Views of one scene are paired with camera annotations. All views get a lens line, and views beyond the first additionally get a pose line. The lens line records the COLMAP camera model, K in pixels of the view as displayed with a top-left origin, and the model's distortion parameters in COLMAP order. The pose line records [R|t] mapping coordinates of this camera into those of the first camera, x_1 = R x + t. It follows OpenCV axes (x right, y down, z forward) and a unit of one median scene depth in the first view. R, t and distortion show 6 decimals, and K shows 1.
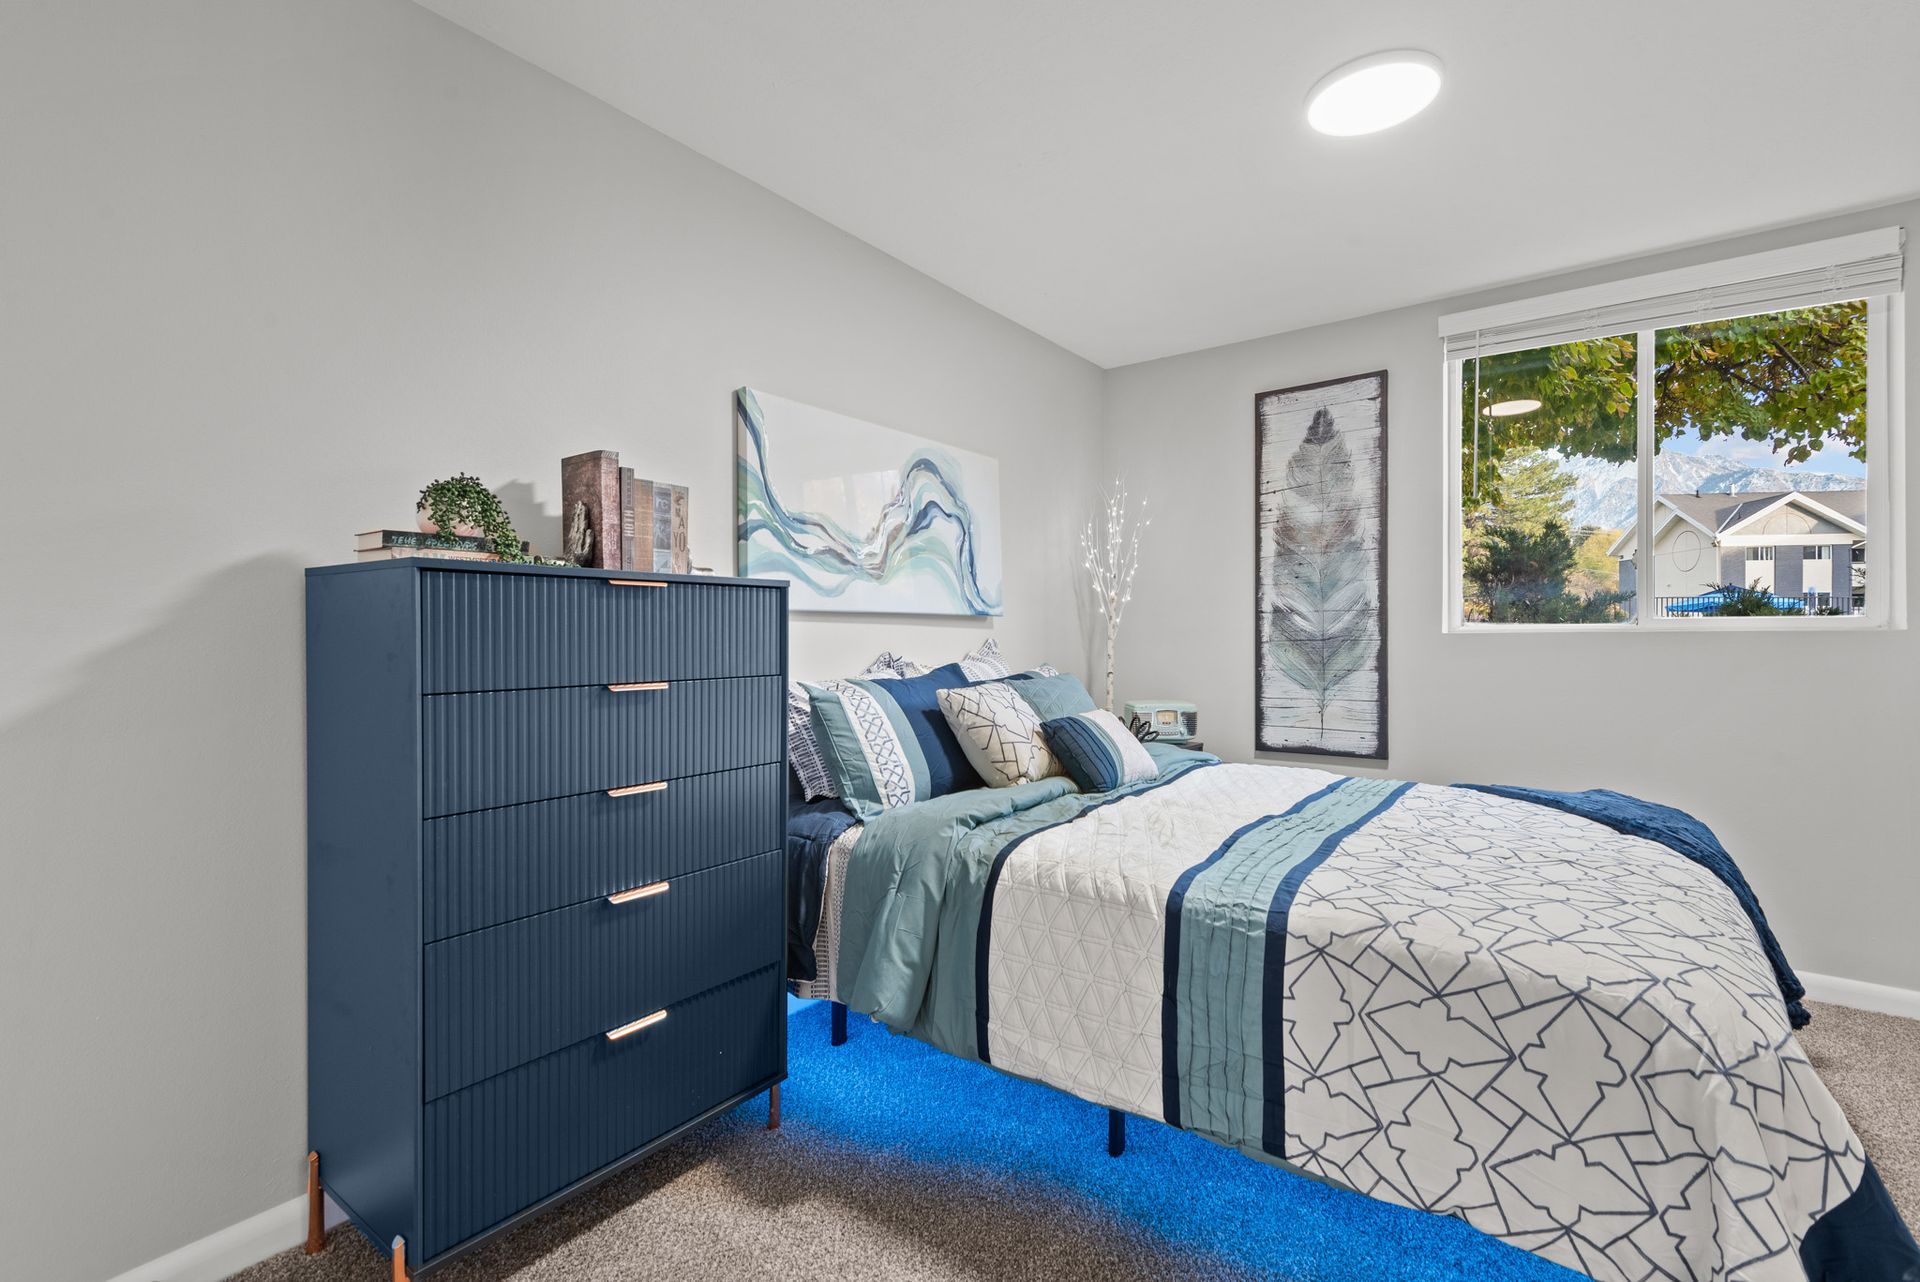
lens RADIAL K [[865.8, 0, 960.0], [0, 865.8, 641.0], [0, 0, 1]] dist [0.061208, -0.027192]
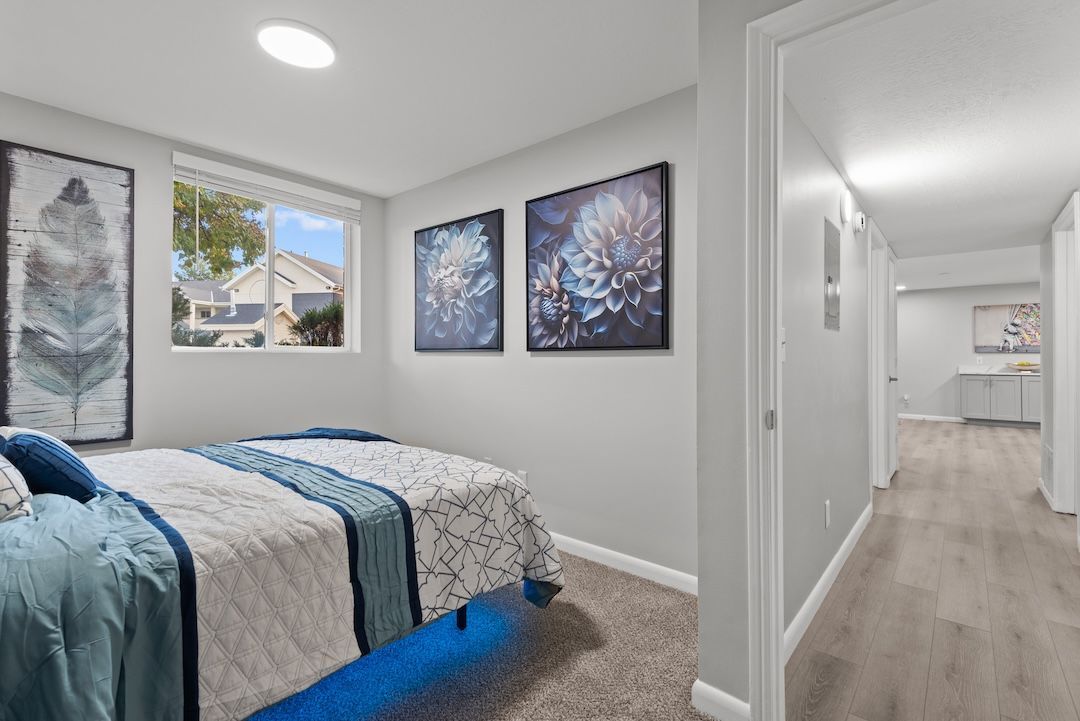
lens RADIAL K [[487.0, 0, 540.0], [0, 487.0, 360.5], [0, 0, 1]] dist [0.061208, -0.027192]
pose [[0.082361, -0.006194, 0.996583, -0.279757], [-0.000424, 0.999980, 0.006251, 0.000452], [-0.996602, -0.000938, 0.082357, 0.263051]]
